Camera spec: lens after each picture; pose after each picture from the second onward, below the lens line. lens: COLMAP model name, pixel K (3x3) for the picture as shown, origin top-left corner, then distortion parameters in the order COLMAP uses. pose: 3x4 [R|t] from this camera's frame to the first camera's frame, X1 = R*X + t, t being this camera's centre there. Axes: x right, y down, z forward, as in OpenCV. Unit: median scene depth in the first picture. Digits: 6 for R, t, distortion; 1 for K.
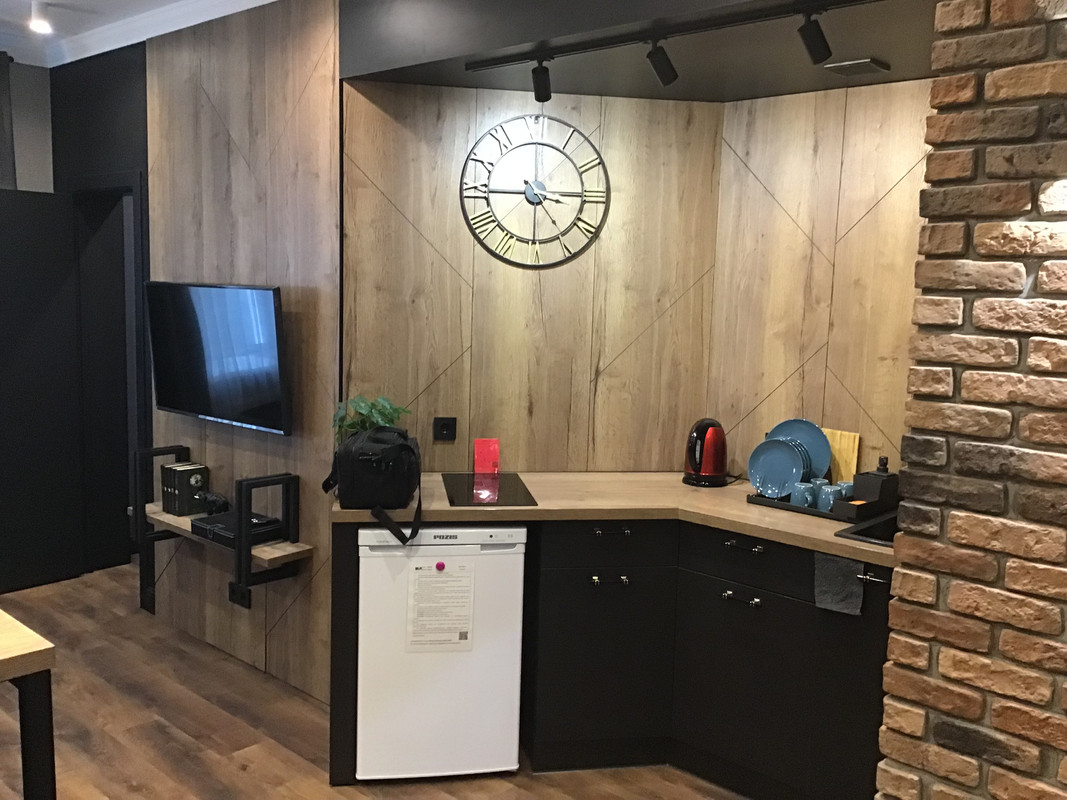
lens RADIAL K [[939.0, 0, 533.5], [0, 939.0, 400.0], [0, 0, 1]] dist [0.005105, -0.002902]
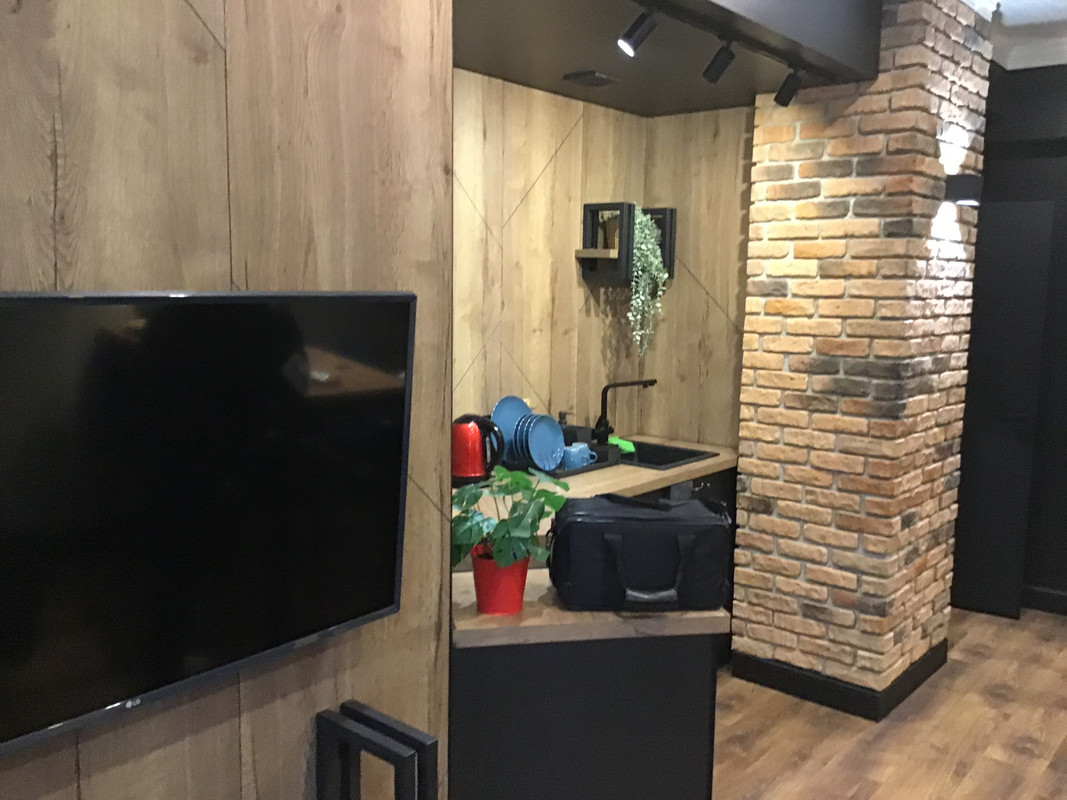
lens RADIAL K [[939.0, 0, 533.5], [0, 939.0, 400.0], [0, 0, 1]] dist [0.005105, -0.002902]
pose [[-0.028106, -0.158736, 0.986921, -0.736795], [0.106838, 0.981179, 0.160855, -0.138237], [-0.993879, 0.109961, -0.010618, 0.968991]]
